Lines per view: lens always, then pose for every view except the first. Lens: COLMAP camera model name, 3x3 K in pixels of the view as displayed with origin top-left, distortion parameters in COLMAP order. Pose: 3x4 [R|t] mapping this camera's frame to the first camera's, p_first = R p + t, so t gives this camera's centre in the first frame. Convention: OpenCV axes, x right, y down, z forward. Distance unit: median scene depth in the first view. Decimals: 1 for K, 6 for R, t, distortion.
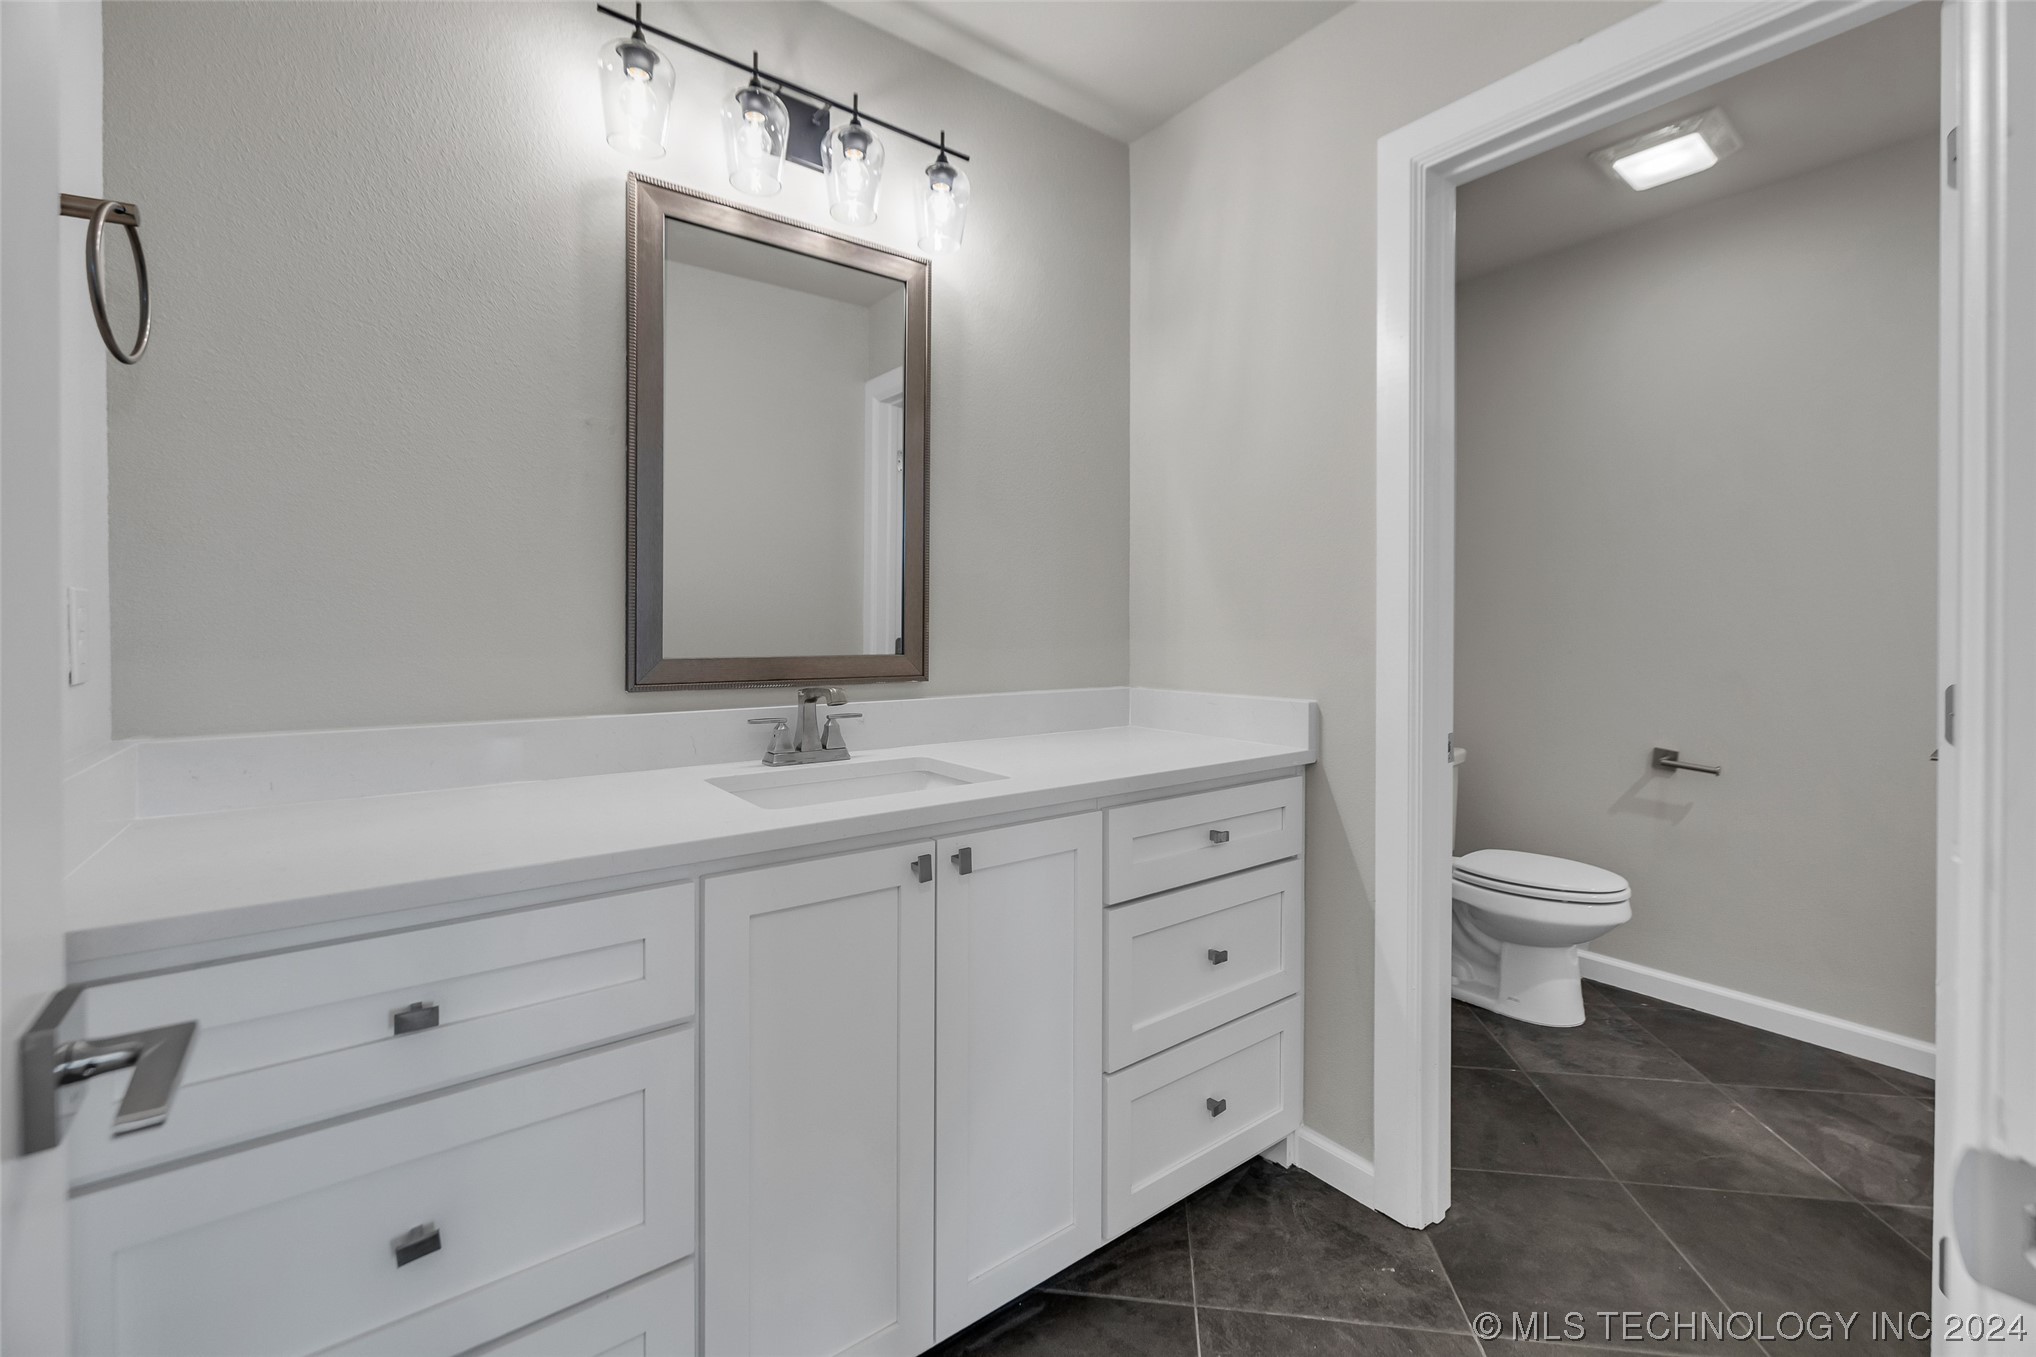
lens RADIAL K [[865.0, 0, 1023.1], [0, 865.0, 629.7], [0, 0, 1]] dist [-0.000853, 0.000328]
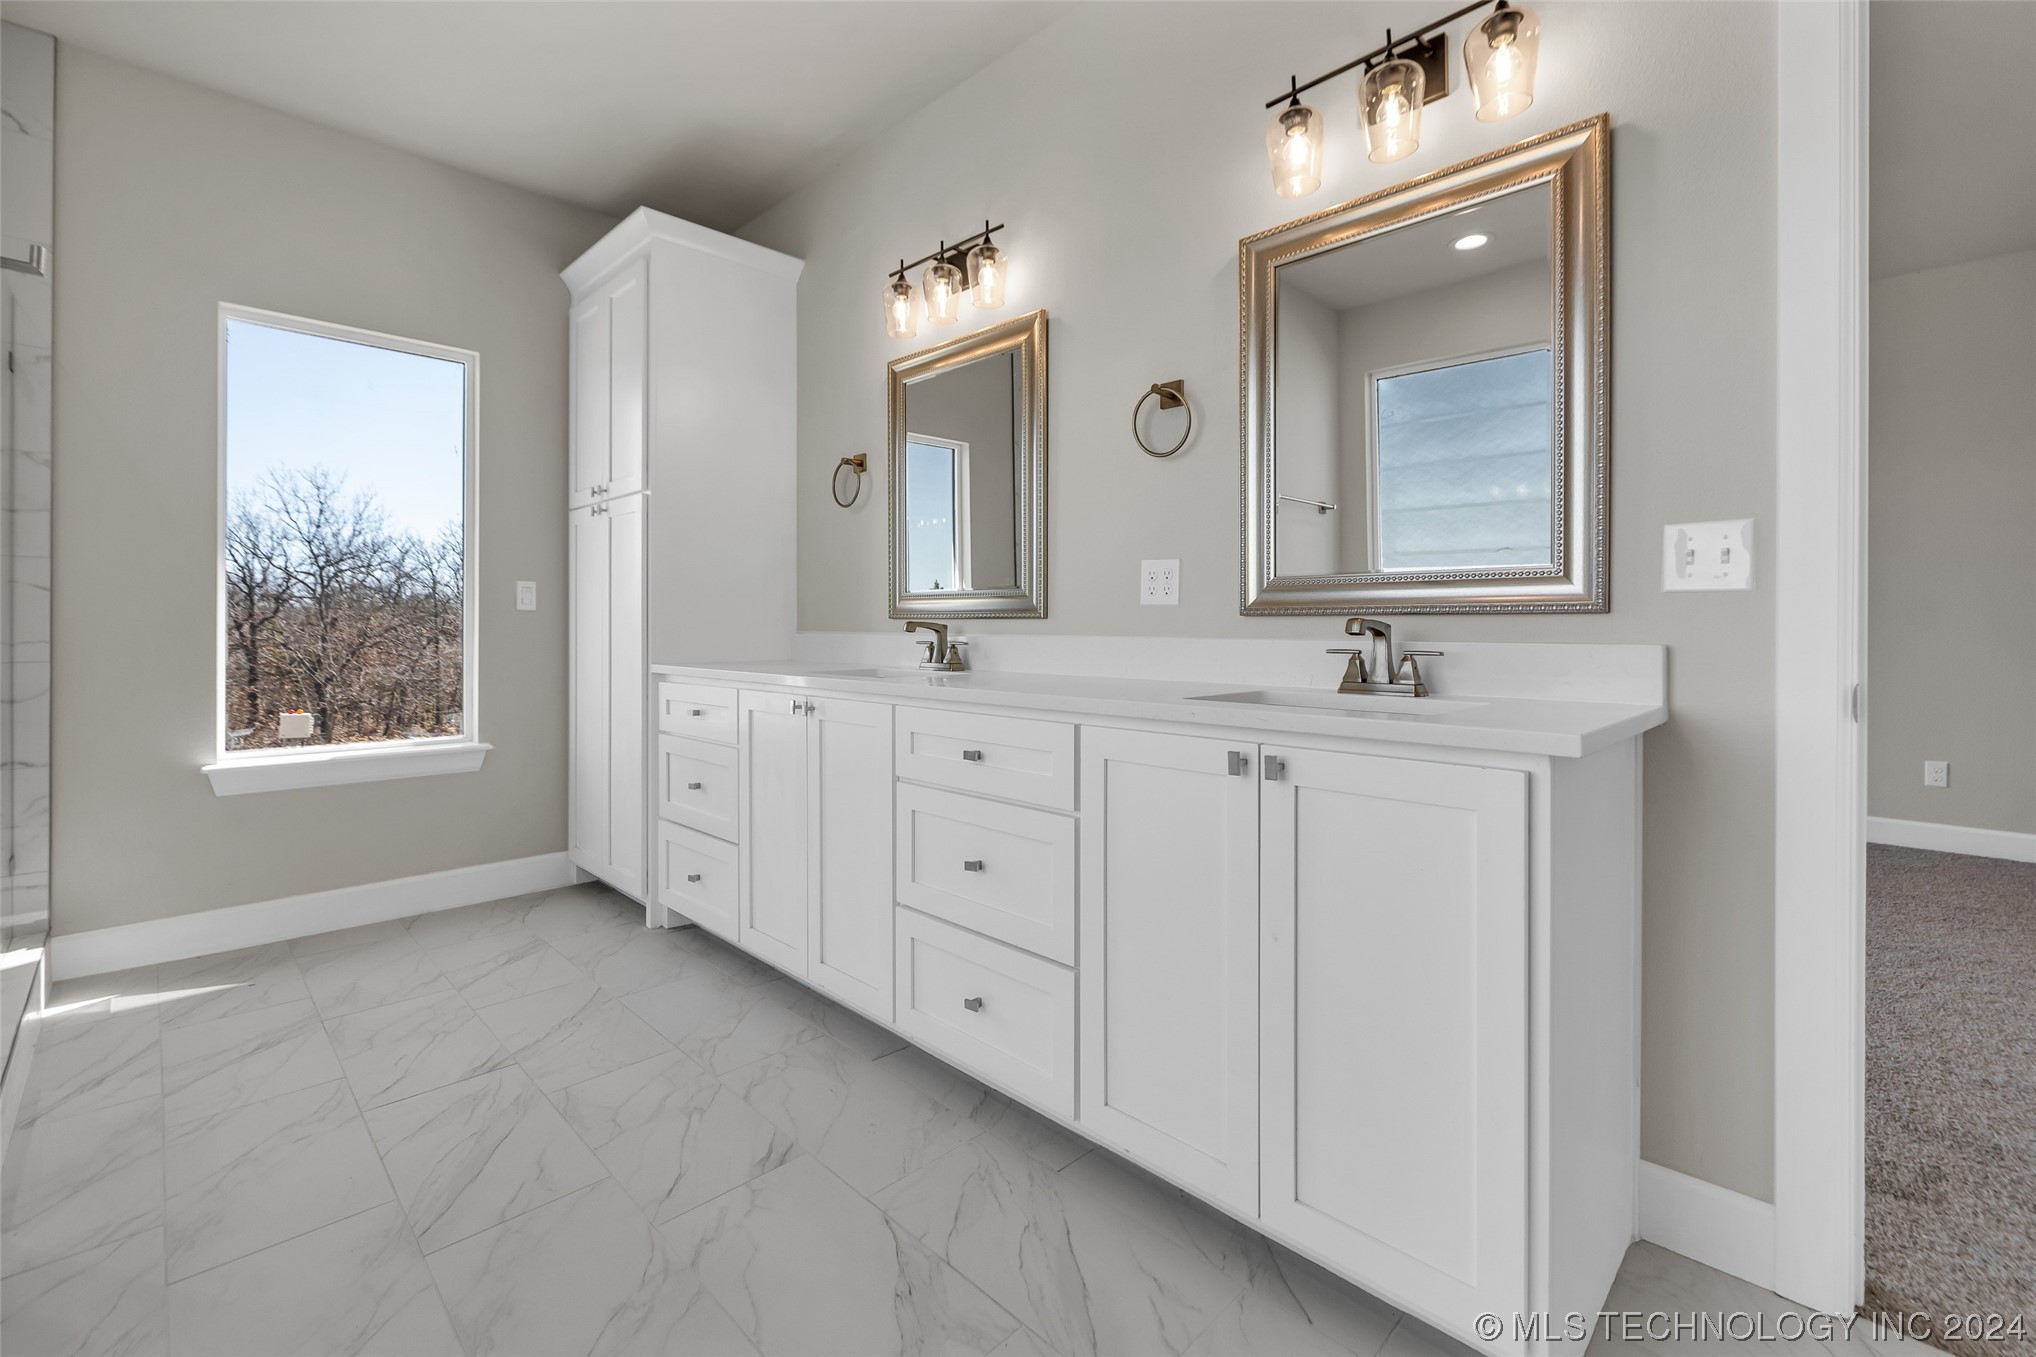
lens RADIAL K [[865.0, 0, 1023.1], [0, 865.0, 629.7], [0, 0, 1]] dist [-0.000853, 0.000328]
pose [[0.151523, -0.000705, -0.988453, 0.845209], [0.002870, 0.999996, -0.000274, 0.088354], [0.988450, -0.002796, 0.151524, 0.485943]]
